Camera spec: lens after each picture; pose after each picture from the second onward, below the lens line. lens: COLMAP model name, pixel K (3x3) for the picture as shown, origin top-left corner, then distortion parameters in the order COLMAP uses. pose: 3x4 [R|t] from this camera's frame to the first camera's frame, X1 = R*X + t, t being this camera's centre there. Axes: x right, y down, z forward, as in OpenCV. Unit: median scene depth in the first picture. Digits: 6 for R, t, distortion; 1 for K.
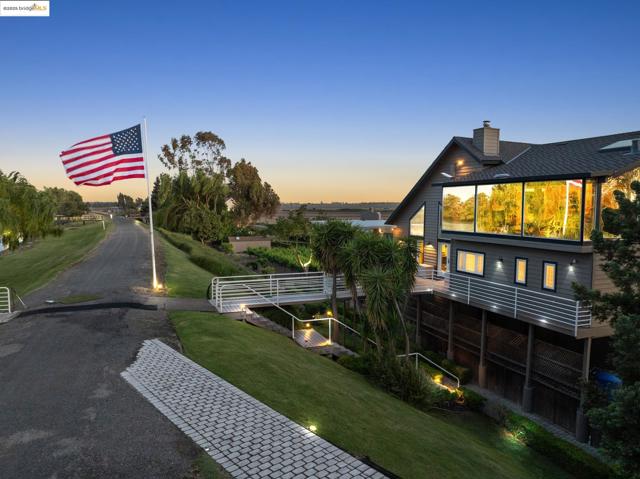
lens RADIAL K [[456.4, 0, 320.0], [0, 456.4, 239.5], [0, 0, 1]] dist [-0.047040, 0.005006]
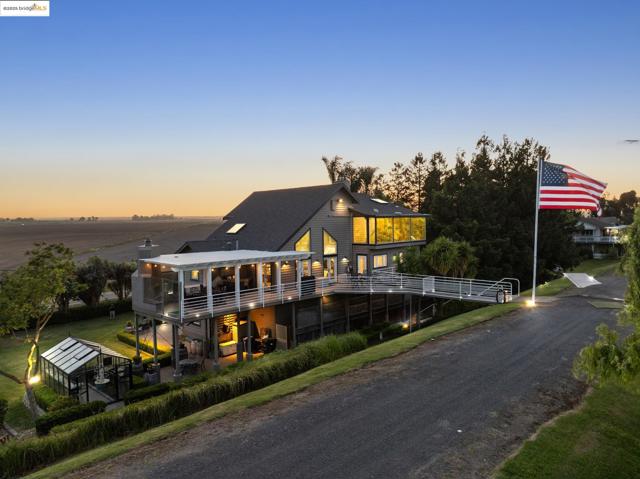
lens RADIAL K [[456.4, 0, 320.0], [0, 456.4, 239.5], [0, 0, 1]] dist [-0.047040, 0.005006]
pose [[-0.426985, -0.041000, 0.903329, -1.159858], [0.083446, 0.992922, 0.084509, -0.198766], [-0.900400, 0.111463, -0.420542, 1.933423]]
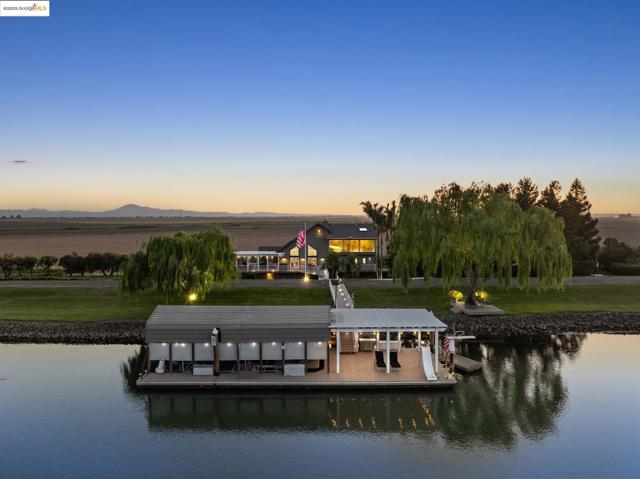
lens RADIAL K [[456.4, 0, 320.0], [0, 456.4, 239.5], [0, 0, 1]] dist [-0.047040, 0.005006]
pose [[0.328983, -0.049497, 0.943038, -3.033333], [0.072587, 0.996996, 0.027007, -0.221698], [-0.941542, 0.059568, 0.331588, -0.061065]]
